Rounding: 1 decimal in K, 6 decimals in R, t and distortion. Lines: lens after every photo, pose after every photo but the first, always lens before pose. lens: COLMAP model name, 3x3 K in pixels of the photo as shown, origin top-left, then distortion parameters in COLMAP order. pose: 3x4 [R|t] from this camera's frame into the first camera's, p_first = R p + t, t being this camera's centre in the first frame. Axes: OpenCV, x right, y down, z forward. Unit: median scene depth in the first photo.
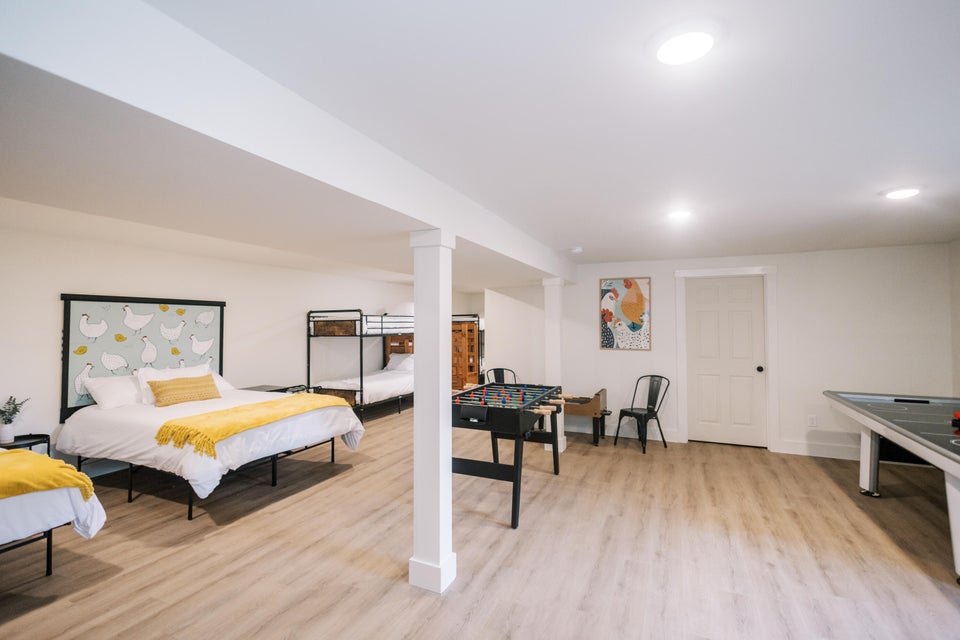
lens RADIAL K [[449.4, 0, 480.0], [0, 449.4, 320.0], [0, 0, 1]] dist [-0.000171, -0.000079]
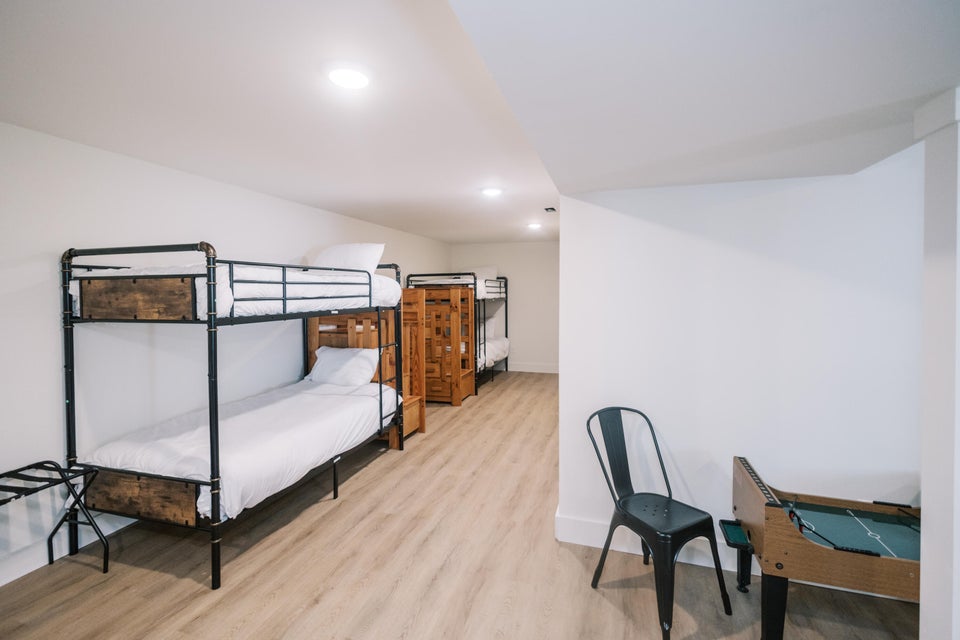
lens RADIAL K [[449.4, 0, 480.0], [0, 449.4, 320.0], [0, 0, 1]] dist [-0.000171, -0.000079]
pose [[0.993859, -0.001728, 0.110640, -0.131311], [-0.006893, 0.996969, 0.077489, 0.007969], [-0.110438, -0.077775, 0.990835, 0.840081]]
